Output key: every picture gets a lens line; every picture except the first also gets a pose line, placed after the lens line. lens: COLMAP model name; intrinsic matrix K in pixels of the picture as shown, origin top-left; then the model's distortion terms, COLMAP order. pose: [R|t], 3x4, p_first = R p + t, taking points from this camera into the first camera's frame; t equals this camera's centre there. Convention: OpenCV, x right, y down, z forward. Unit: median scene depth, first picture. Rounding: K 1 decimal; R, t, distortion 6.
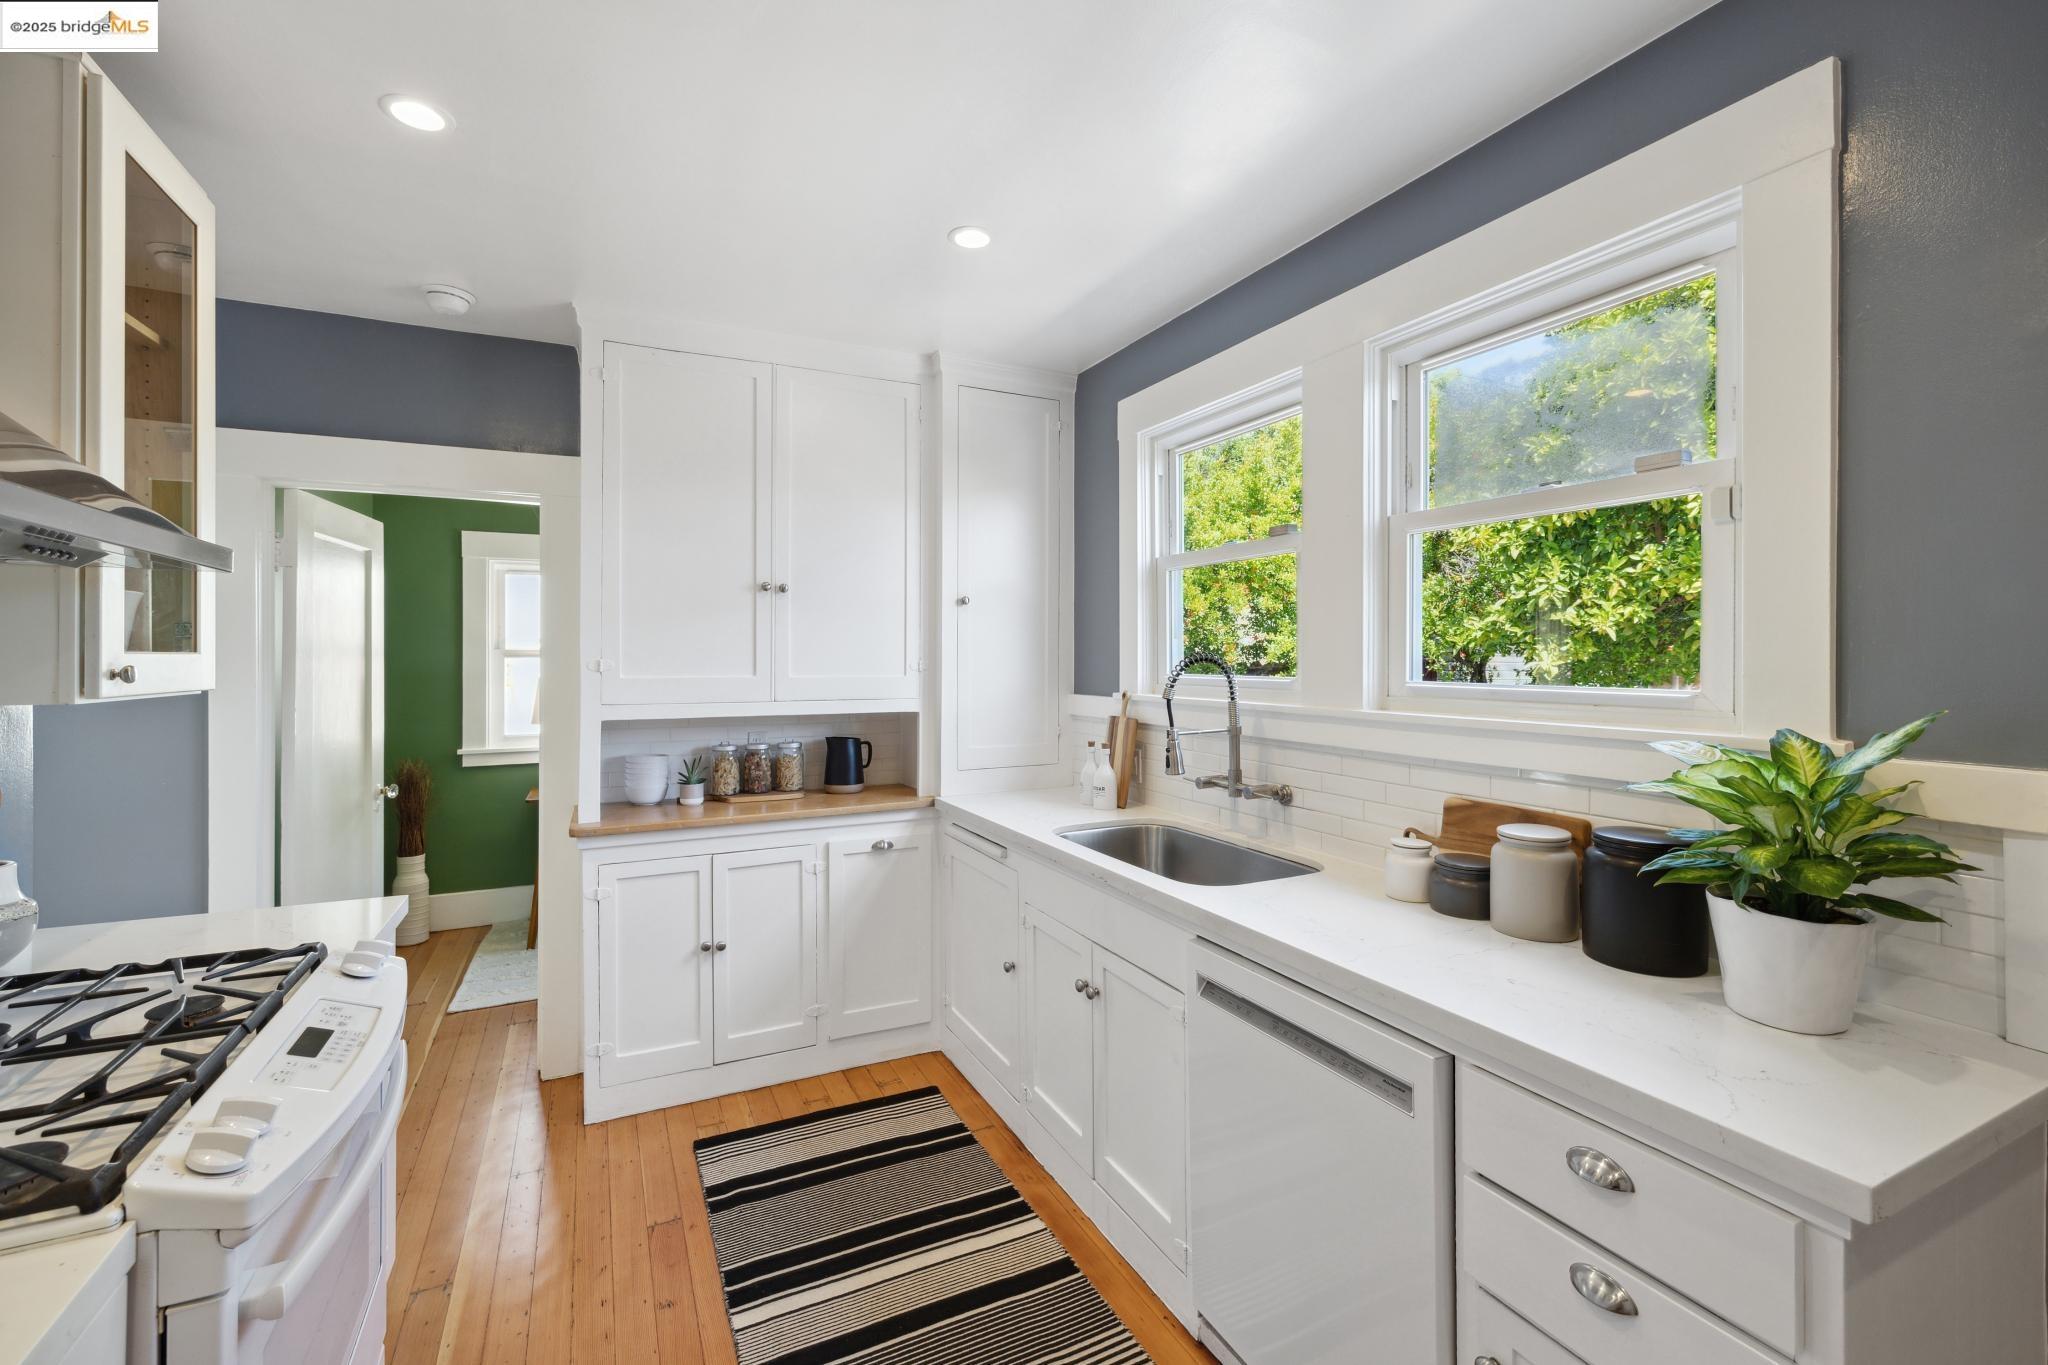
lens RADIAL K [[873.5, 0, 1017.2], [0, 873.5, 658.0], [0, 0, 1]] dist [-0.000158, 0.000011]
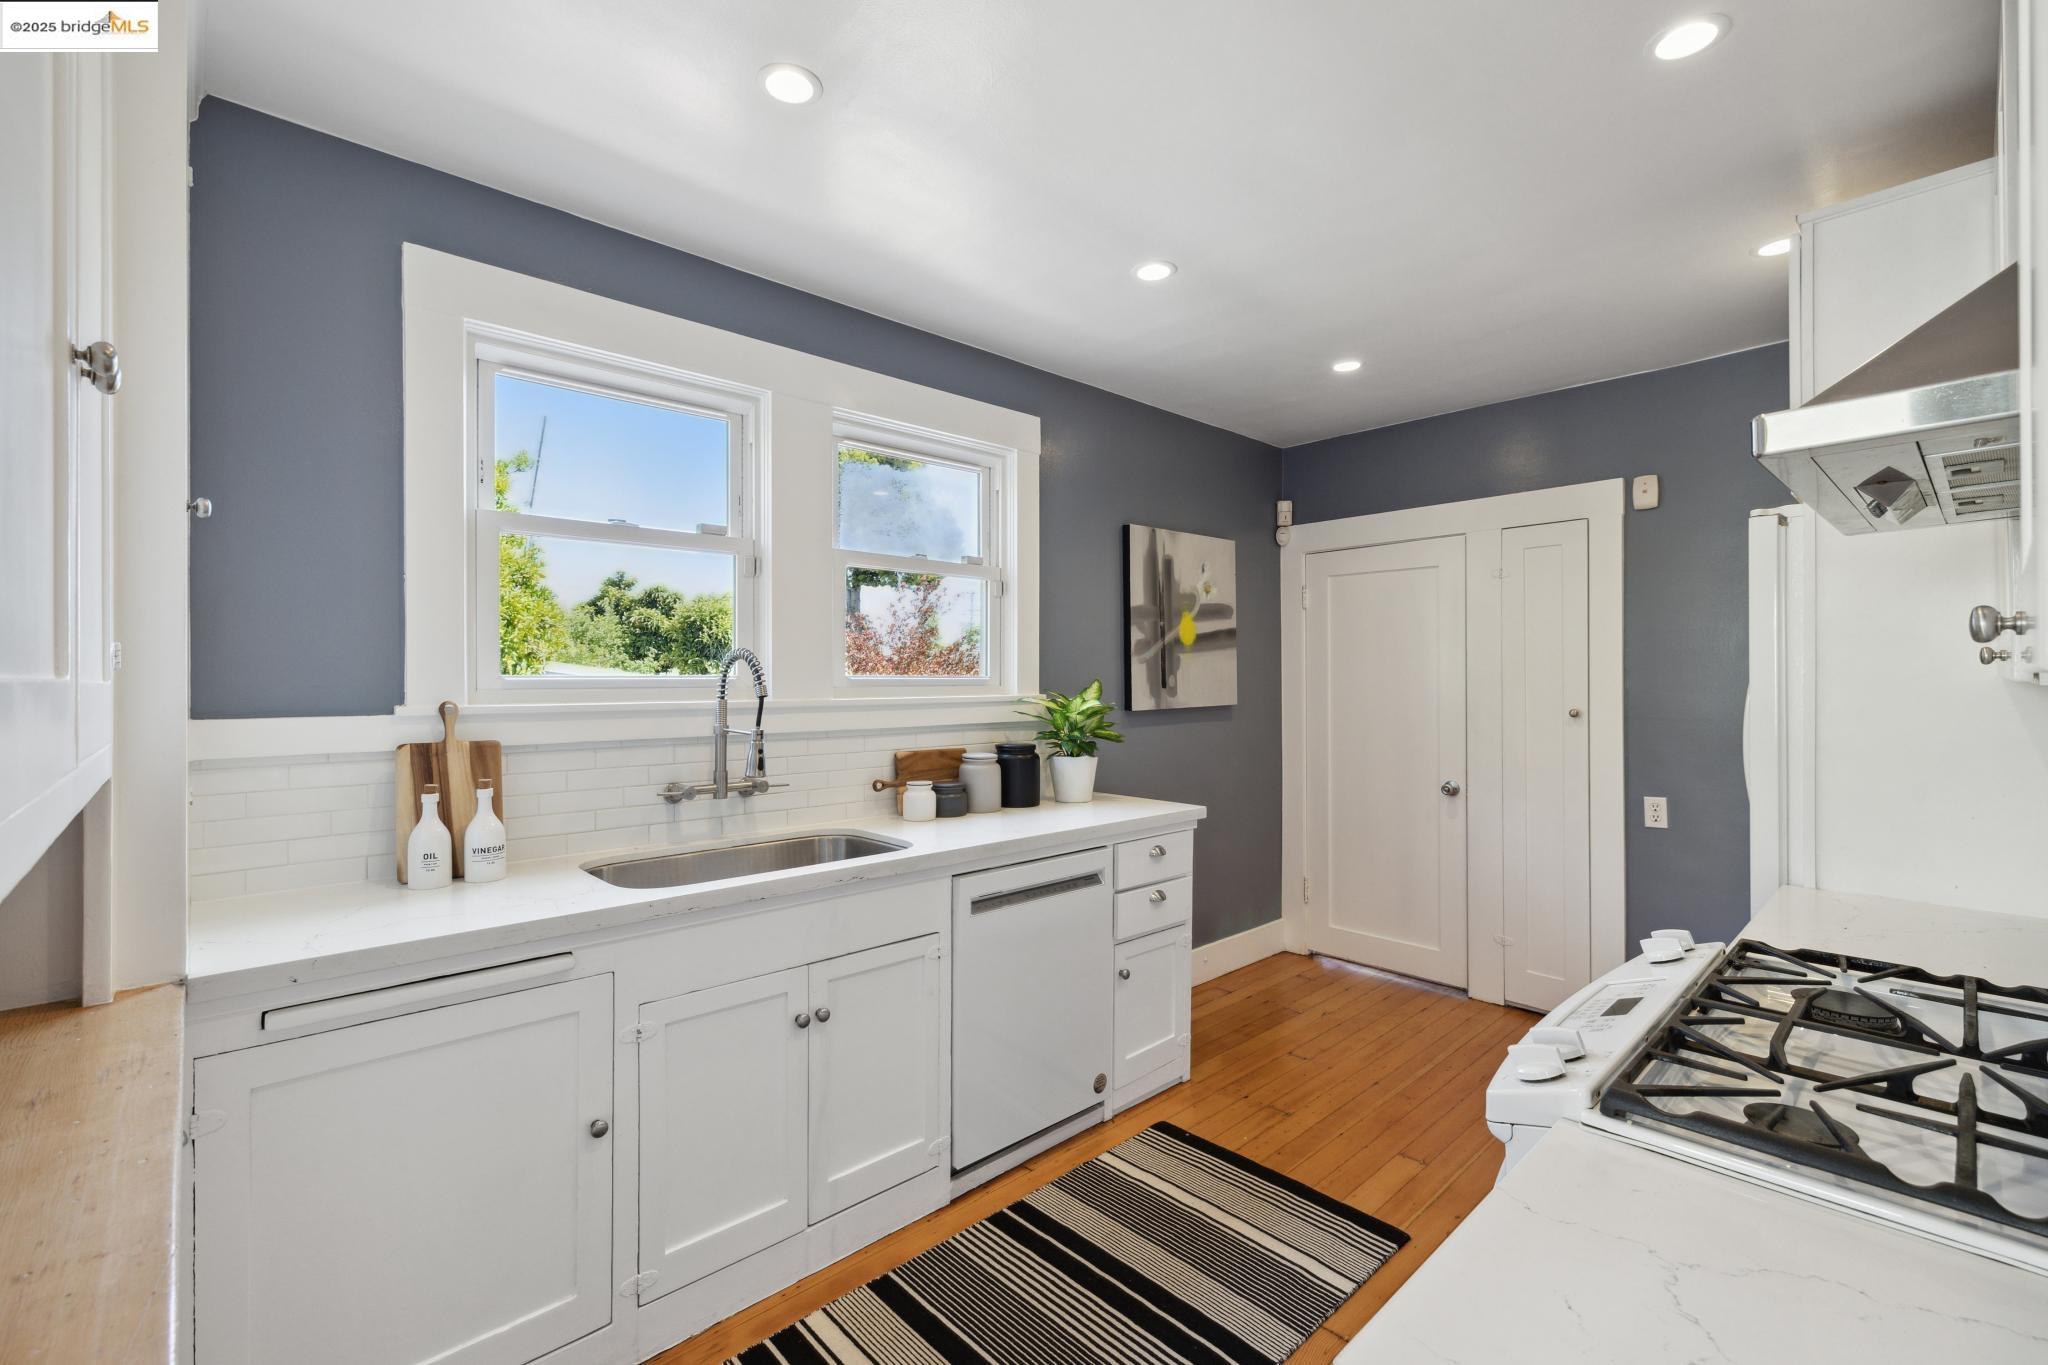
lens RADIAL K [[874.3, 0, 1023.7], [0, 874.3, 676.9], [0, 0, 1]] dist [-0.007217, -0.000056]
pose [[-0.296755, 0.002397, 0.954951, -0.617418], [0.005334, 0.999985, -0.000853, 0.021477], [-0.954939, 0.004841, -0.296764, 0.771959]]
